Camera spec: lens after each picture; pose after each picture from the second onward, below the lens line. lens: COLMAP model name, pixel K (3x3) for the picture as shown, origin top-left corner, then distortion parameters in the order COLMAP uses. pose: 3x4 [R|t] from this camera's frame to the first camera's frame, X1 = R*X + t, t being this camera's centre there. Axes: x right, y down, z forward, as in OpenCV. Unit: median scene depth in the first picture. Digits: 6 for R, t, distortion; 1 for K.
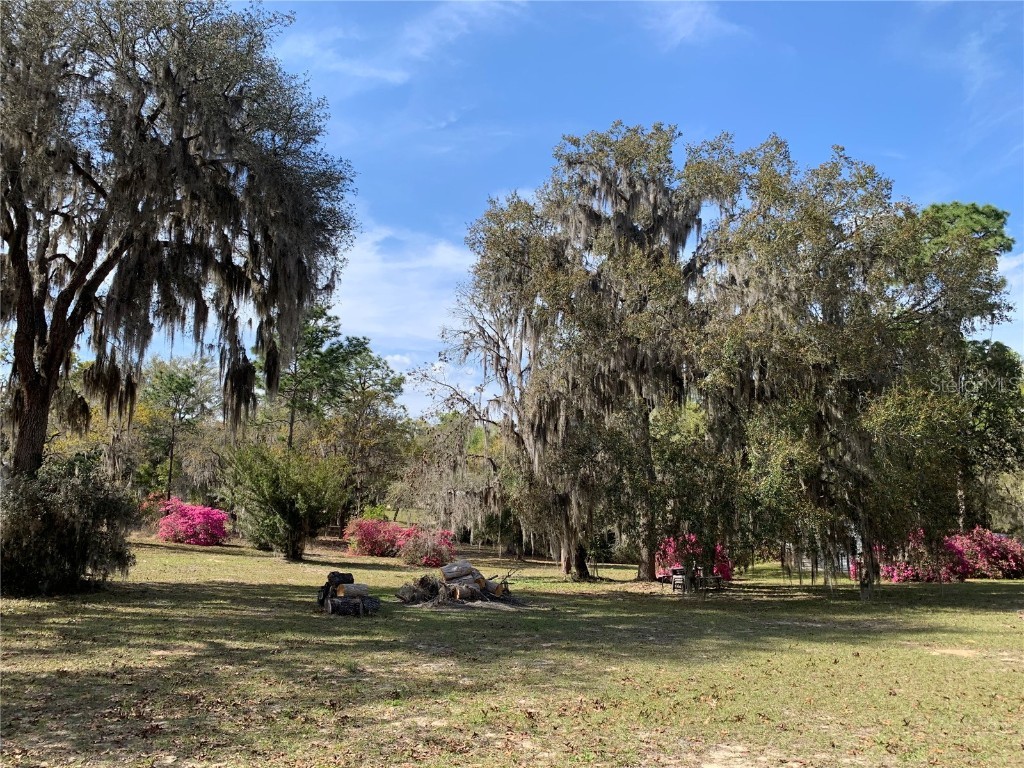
lens RADIAL K [[775.0, 0, 515.4], [0, 775.0, 383.5], [0, 0, 1]] dist [0.034304, -0.046238]
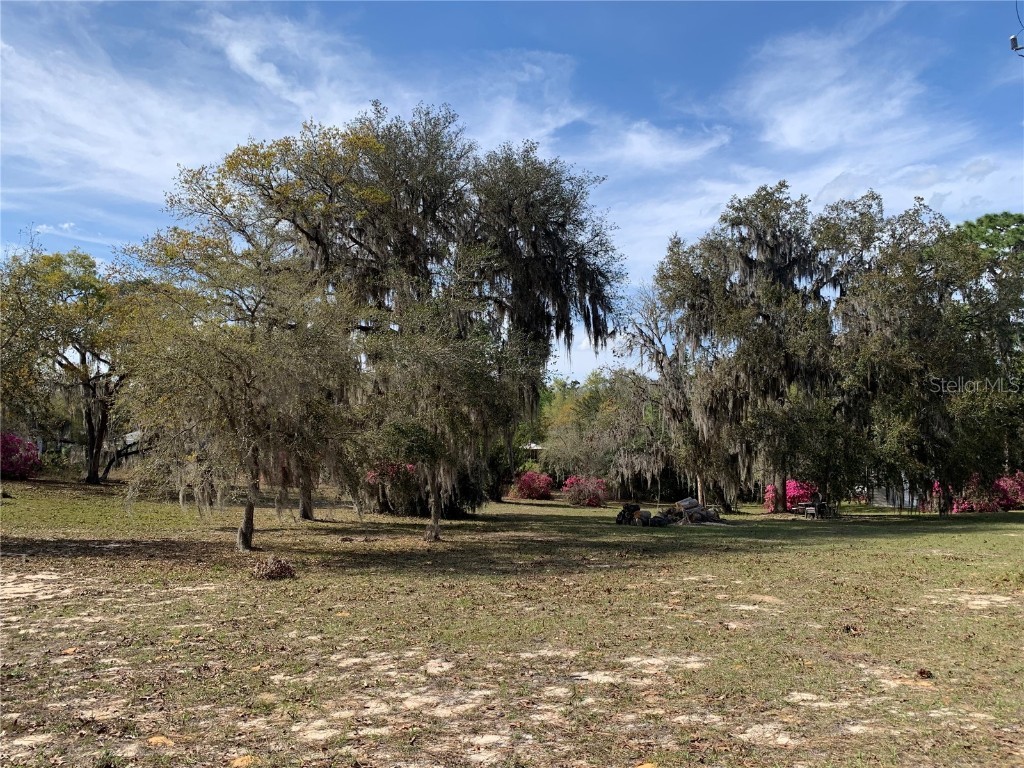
lens RADIAL K [[775.0, 0, 508.4], [0, 775.0, 383.9], [0, 0, 1]] dist [0.034304, -0.046238]
pose [[0.998770, -0.018450, -0.046022, -0.280428], [0.021426, 0.997653, 0.065031, -0.091981], [0.044714, -0.065937, 0.996821, -0.466979]]
